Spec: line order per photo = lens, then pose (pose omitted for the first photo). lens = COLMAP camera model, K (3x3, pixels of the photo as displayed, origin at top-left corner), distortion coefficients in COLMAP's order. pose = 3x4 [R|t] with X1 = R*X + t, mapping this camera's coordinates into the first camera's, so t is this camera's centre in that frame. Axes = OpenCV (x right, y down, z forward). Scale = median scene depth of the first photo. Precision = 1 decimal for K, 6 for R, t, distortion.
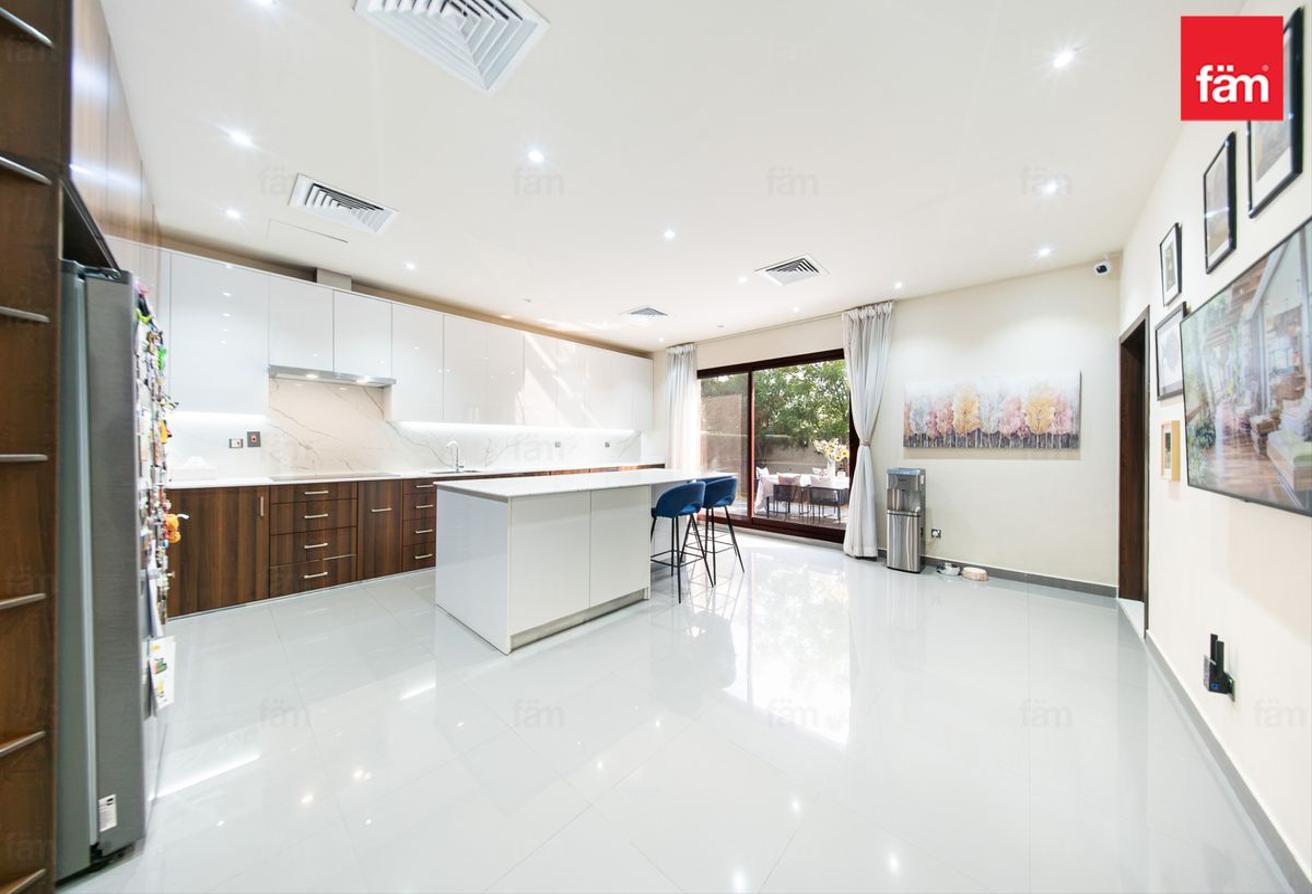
lens RADIAL K [[399.3, 0, 657.4], [0, 399.3, 444.6], [0, 0, 1]] dist [-0.000098, -0.000005]
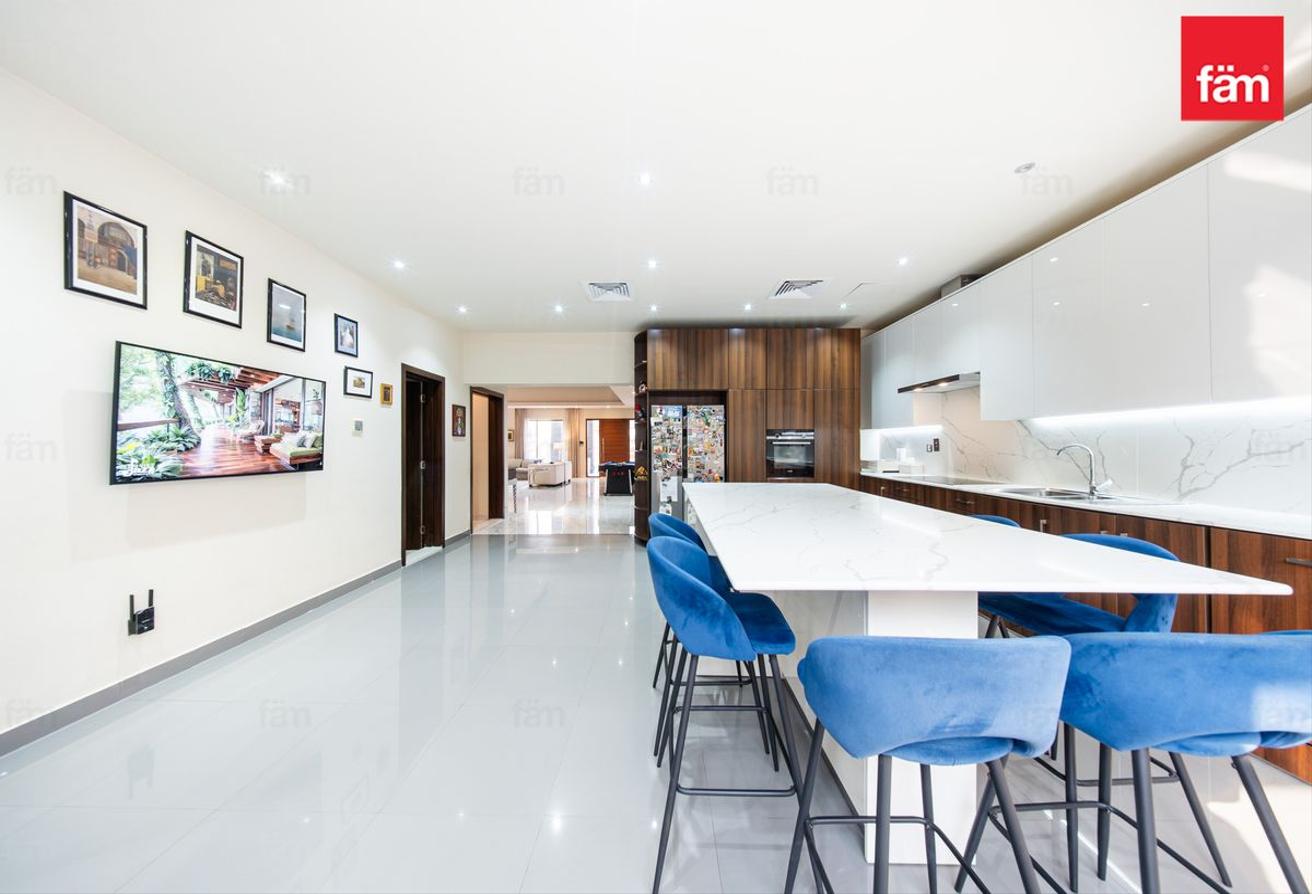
lens RADIAL K [[399.3, 0, 657.4], [0, 399.3, 444.6], [0, 0, 1]] dist [-0.000098, -0.000005]
pose [[-0.737732, -0.005733, -0.675069, 0.455706], [-0.001428, 0.999975, -0.006932, -0.004099], [0.675092, -0.004150, -0.737722, 1.306750]]
